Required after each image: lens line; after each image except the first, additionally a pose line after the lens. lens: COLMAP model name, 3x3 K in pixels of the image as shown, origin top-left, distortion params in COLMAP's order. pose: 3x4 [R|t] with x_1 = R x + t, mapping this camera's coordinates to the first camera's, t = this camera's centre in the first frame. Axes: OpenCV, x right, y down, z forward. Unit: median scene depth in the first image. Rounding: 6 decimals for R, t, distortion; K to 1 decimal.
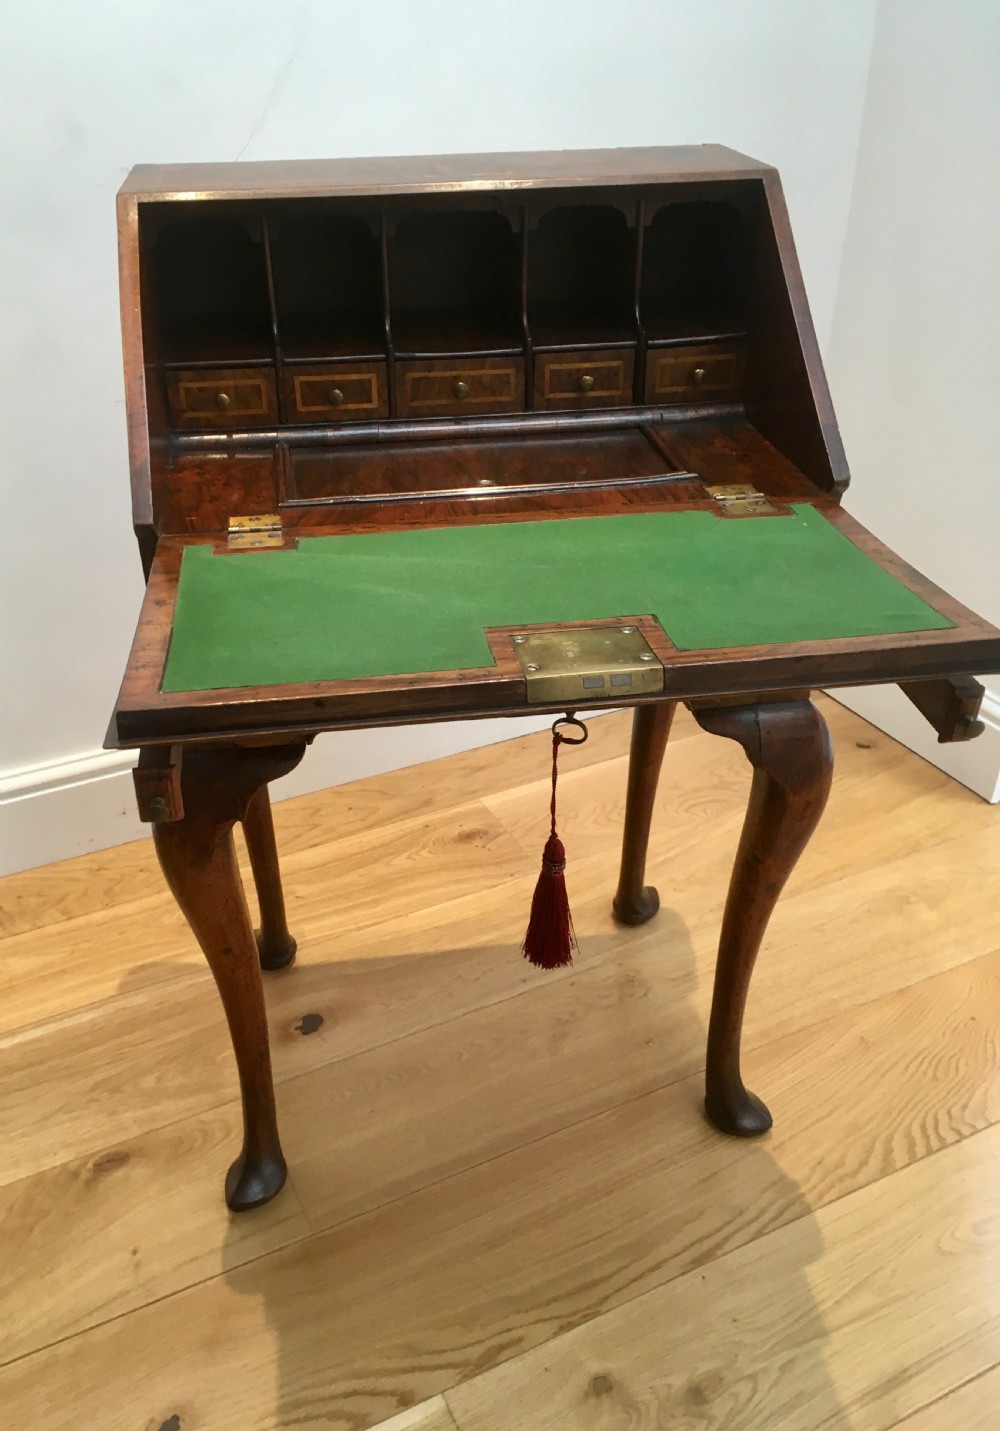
lens RADIAL K [[1221.7, 0, 465.4], [0, 1221.7, 712.5], [0, 0, 1]] dist [0.088643, -0.117371]
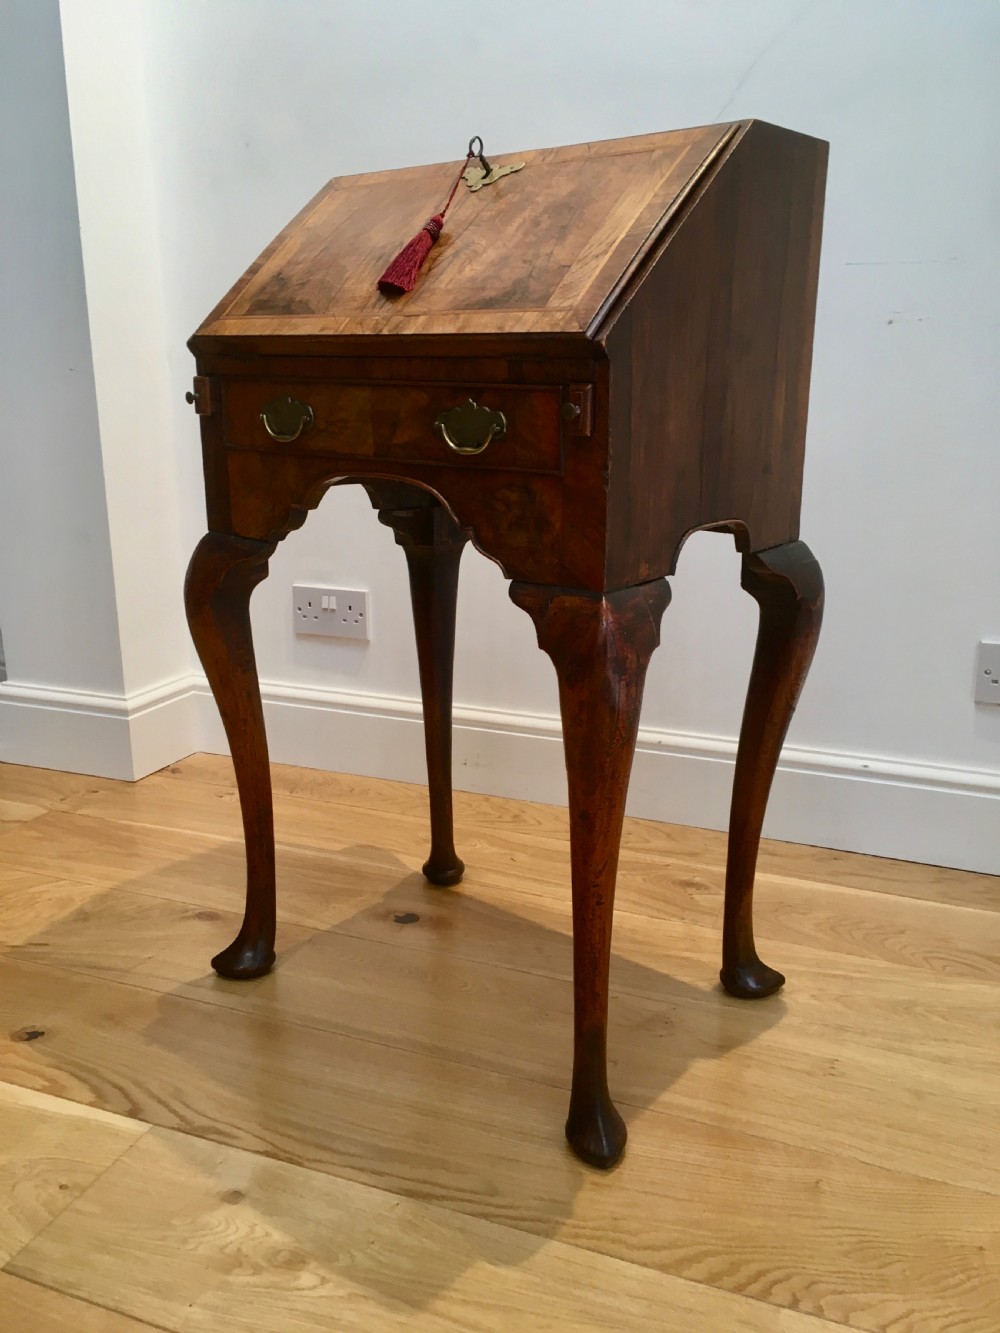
lens RADIAL K [[1130.0, 0, 502.5], [0, 1130.0, 661.8], [0, 0, 1]] dist [0.081867, -0.109414]
pose [[0.677044, 0.205151, -0.706771, 0.684432], [-0.394466, 0.911914, -0.113178, 0.134813], [0.621296, 0.355424, 0.698331, 0.271937]]
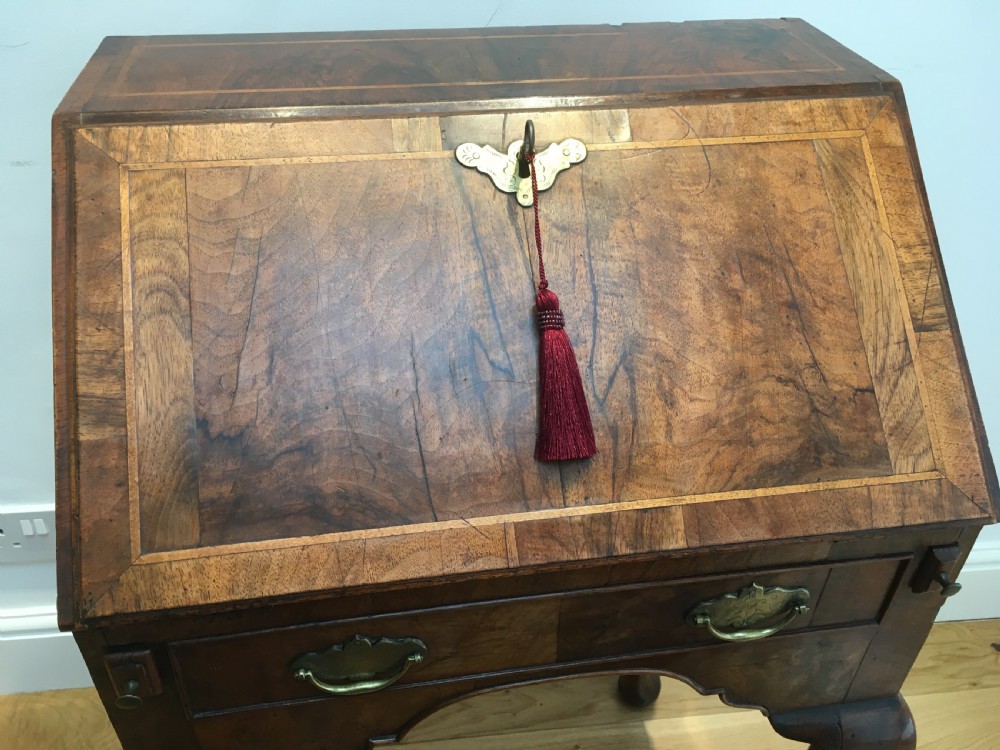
lens RADIAL K [[851.4, 0, 499.3], [0, 851.4, 373.5], [0, 0, 1]] dist [0.083841, -0.111584]
pose [[0.999043, 0.011580, 0.042181, -0.024748], [-0.015438, 0.995610, 0.092321, -0.228750], [-0.040927, -0.092884, 0.994835, 0.333279]]
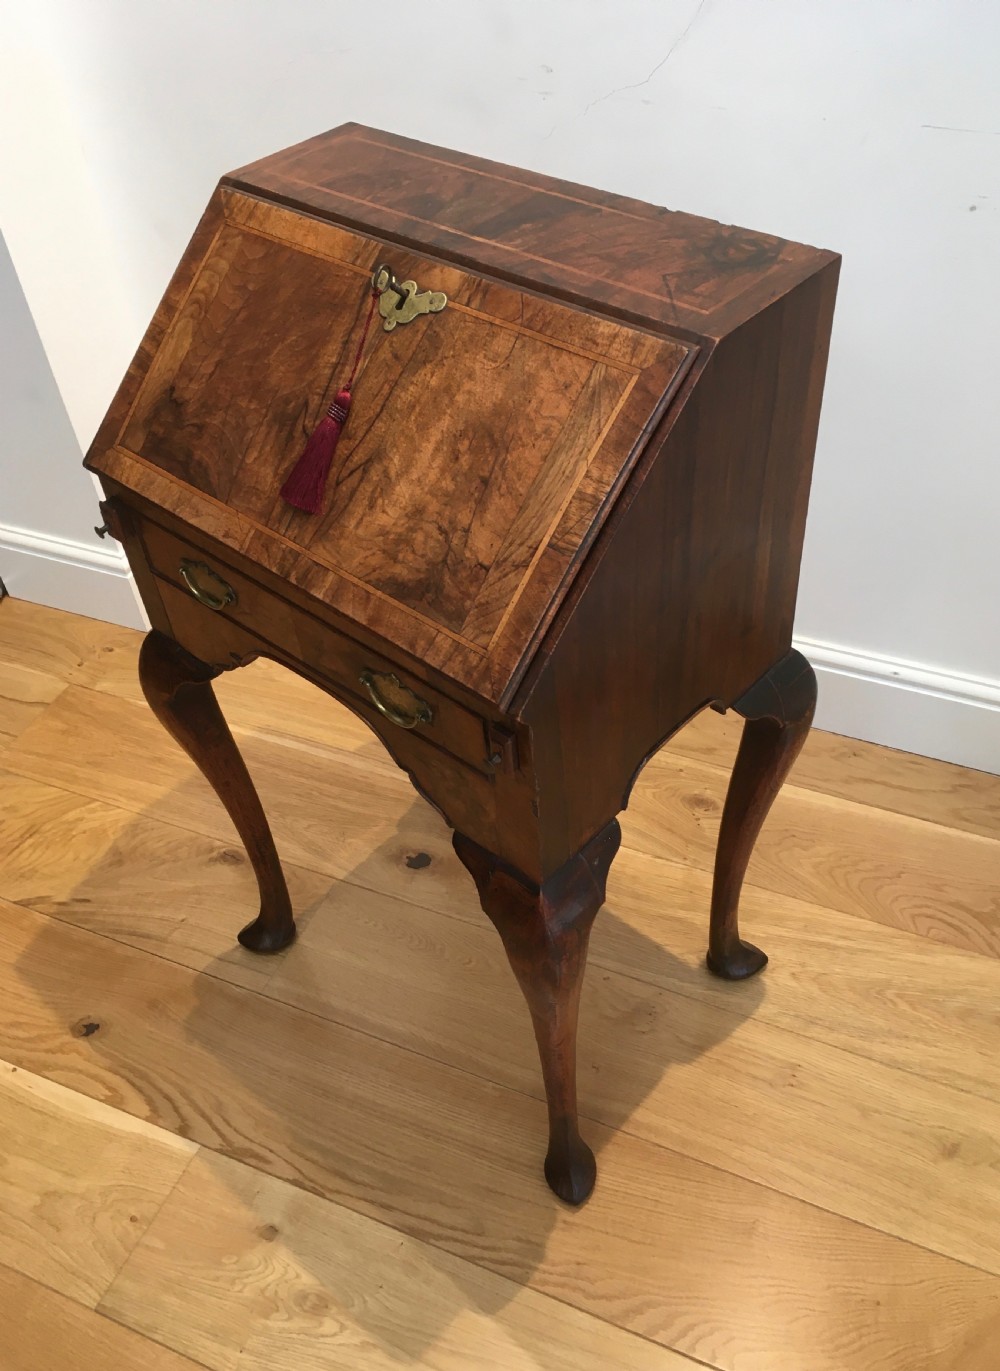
lens RADIAL K [[1217.8, 0, 512.4], [0, 1217.8, 715.7], [0, 0, 1]] dist [0.078739, -0.090443]
pose [[0.643071, 0.513417, -0.568209, 0.578711], [-0.352261, 0.857134, 0.375810, -0.371956], [0.679979, -0.041515, 0.732055, 0.234804]]
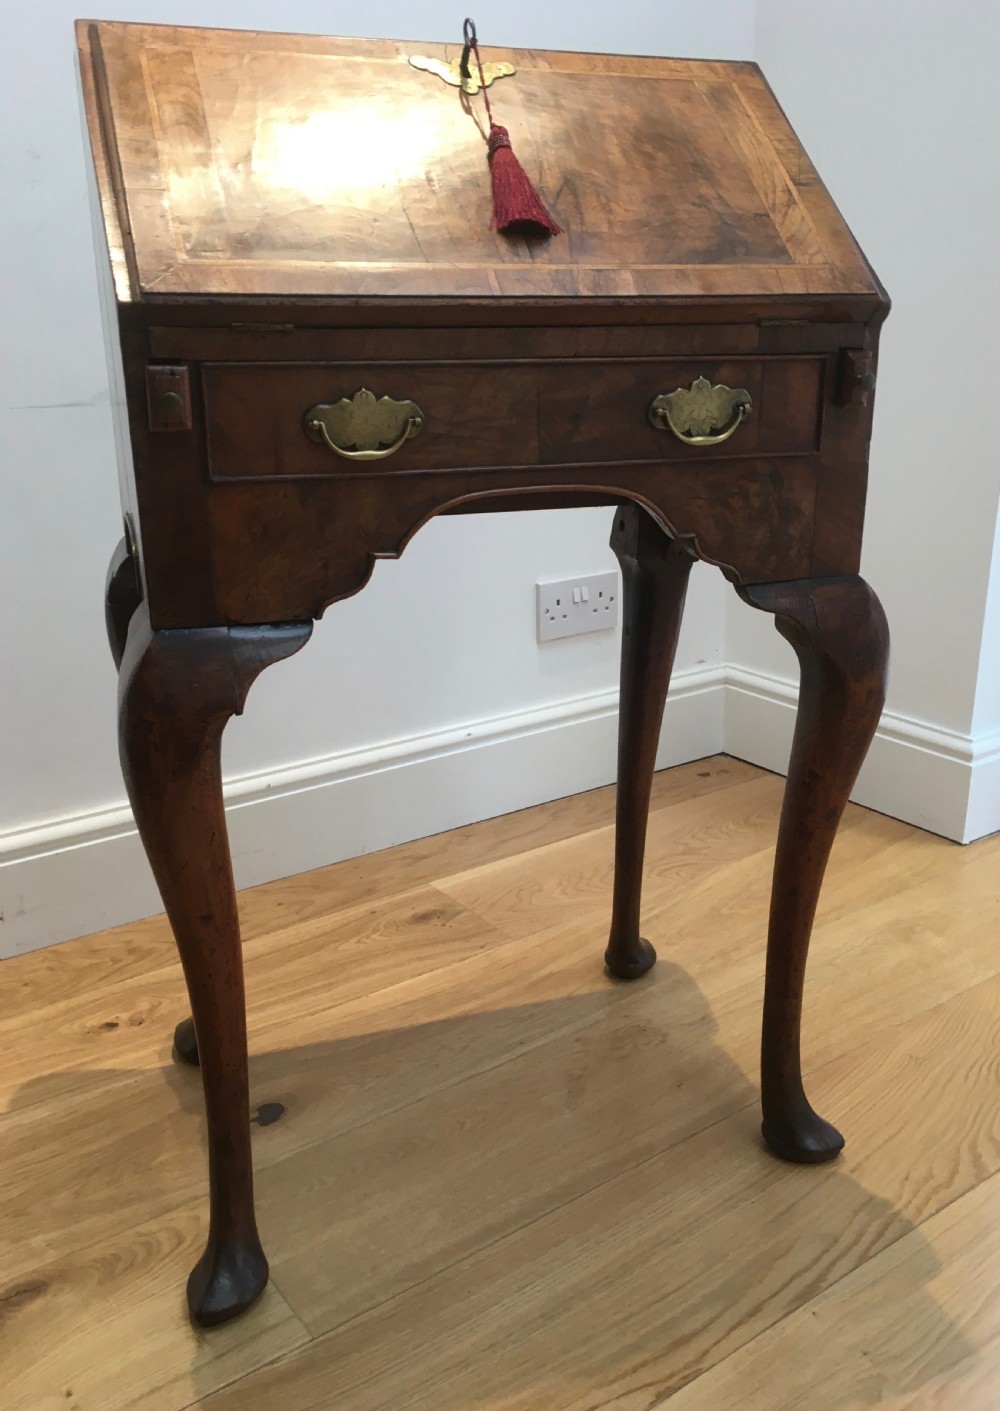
lens RADIAL K [[1252.8, 0, 532.8], [0, 1252.8, 700.5], [0, 0, 1]] dist [0.091846, -0.130134]
pose [[0.980924, -0.046936, 0.188642, -0.111006], [0.089329, 0.970722, -0.222976, 0.211412], [-0.172654, 0.235574, 0.956397, 0.131034]]
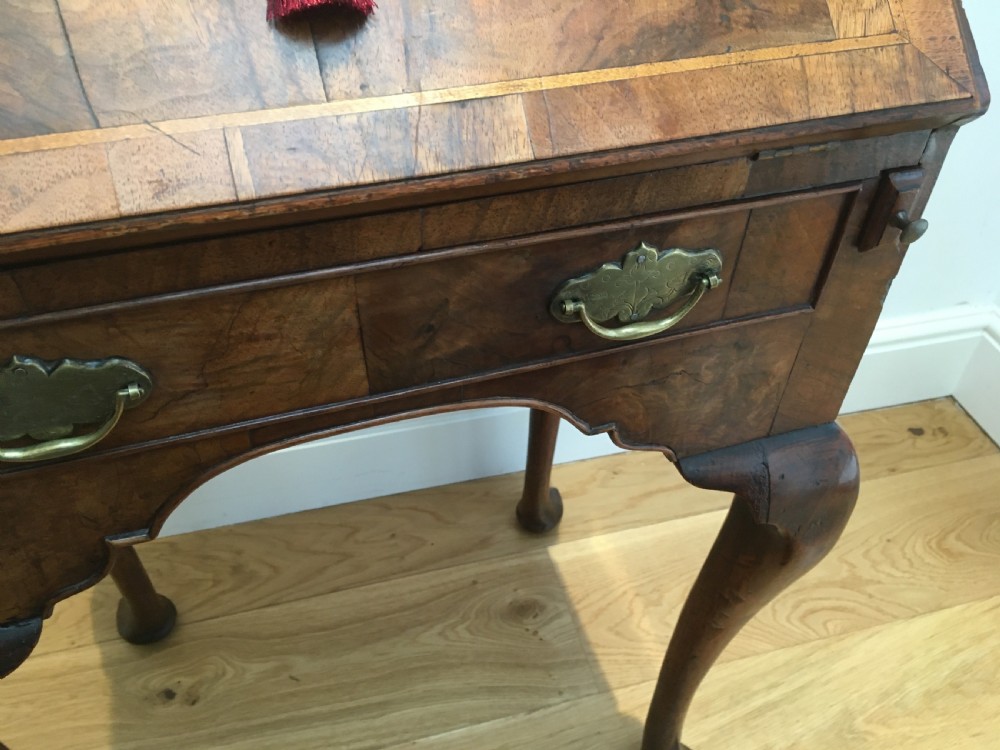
lens RADIAL K [[851.4, 0, 499.3], [0, 851.4, 373.5], [0, 0, 1]] dist [0.083841, -0.111584]
pose [[0.985314, -0.091371, 0.144246, 0.023430], [0.059631, 0.975723, 0.210733, -0.116636], [-0.159999, -0.199037, 0.966843, 0.453034]]
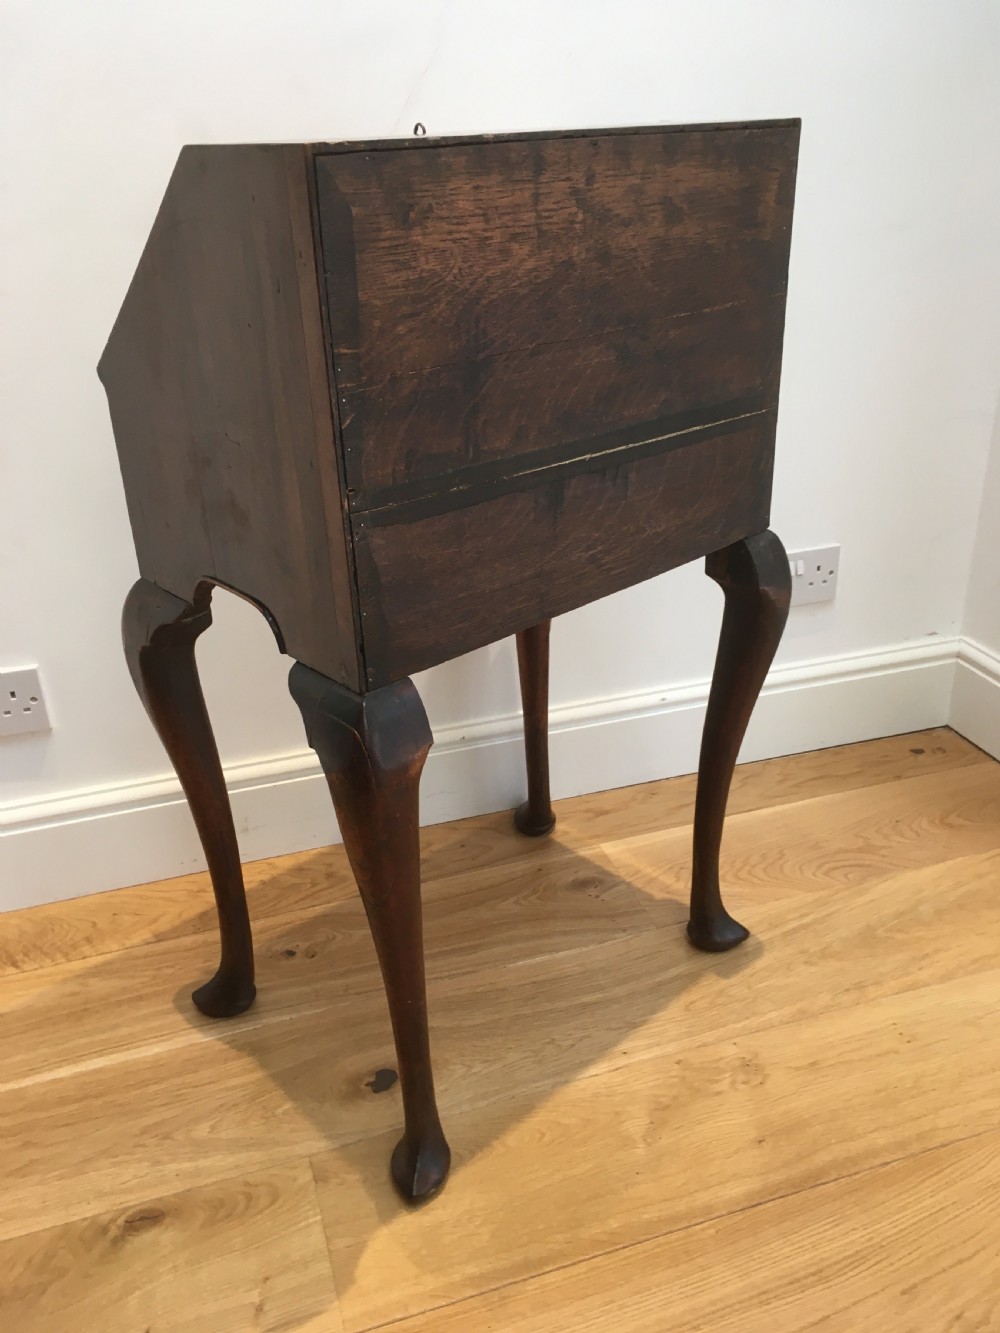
lens RADIAL K [[1130.0, 0, 502.5], [0, 1130.0, 661.8], [0, 0, 1]] dist [0.081867, -0.109414]
pose [[0.990296, 0.046903, -0.130819, 0.063135], [-0.058355, 0.994660, -0.085127, 0.012909], [0.126127, 0.091935, 0.987745, 0.164717]]
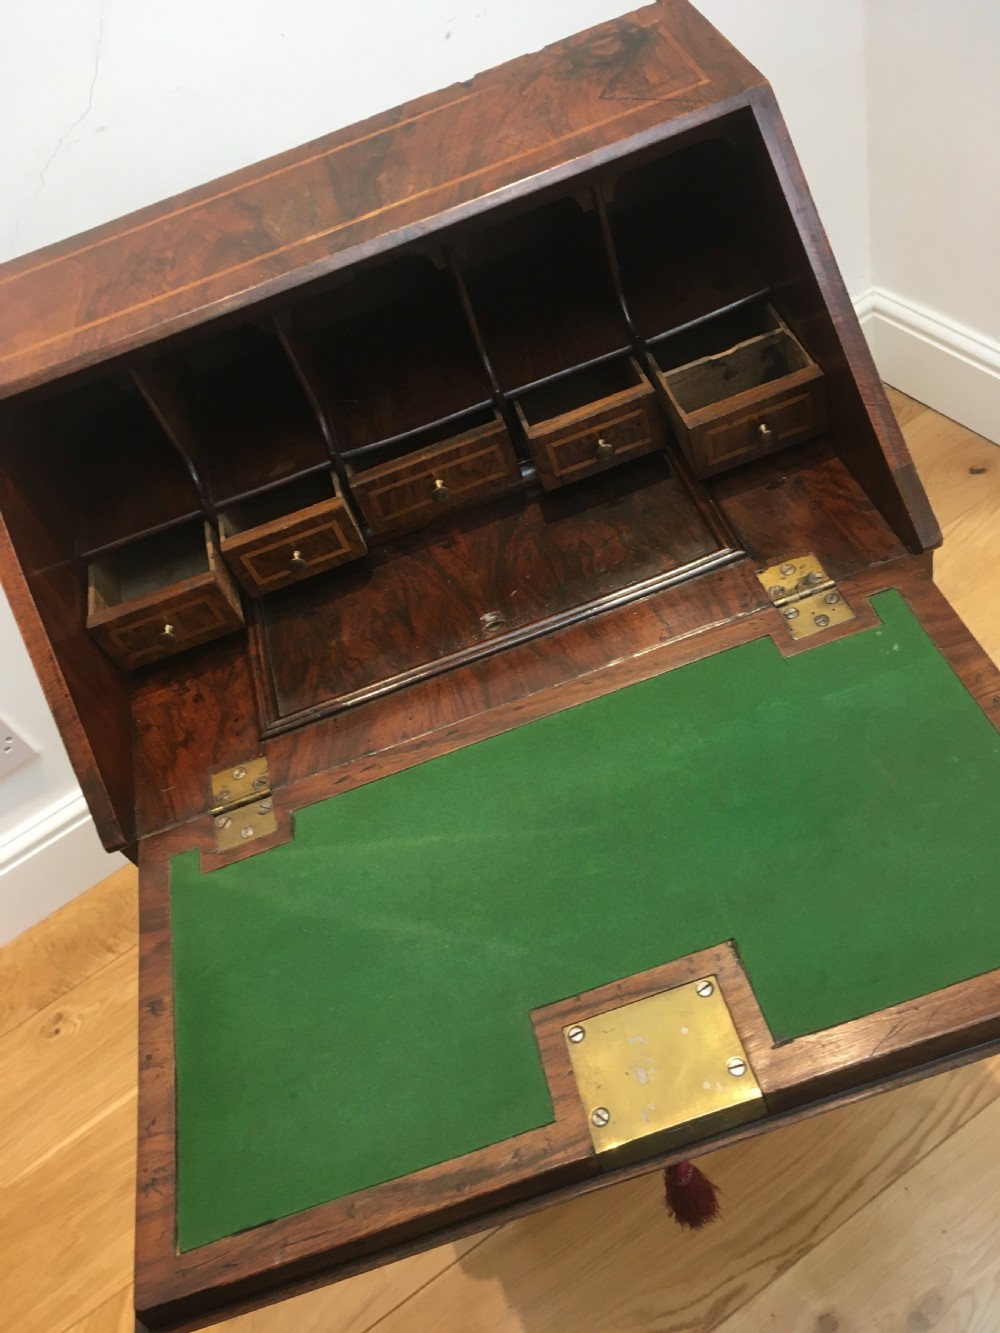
lens RADIAL K [[1134.9, 0, 505.2], [0, 1134.9, 663.7], [0, 0, 1]] dist [0.083841, -0.111584]
pose [[0.963341, -0.239798, -0.120298, 0.081154], [0.265678, 0.915021, 0.303565, -0.287550], [0.037281, -0.324397, 0.945186, 0.199328]]
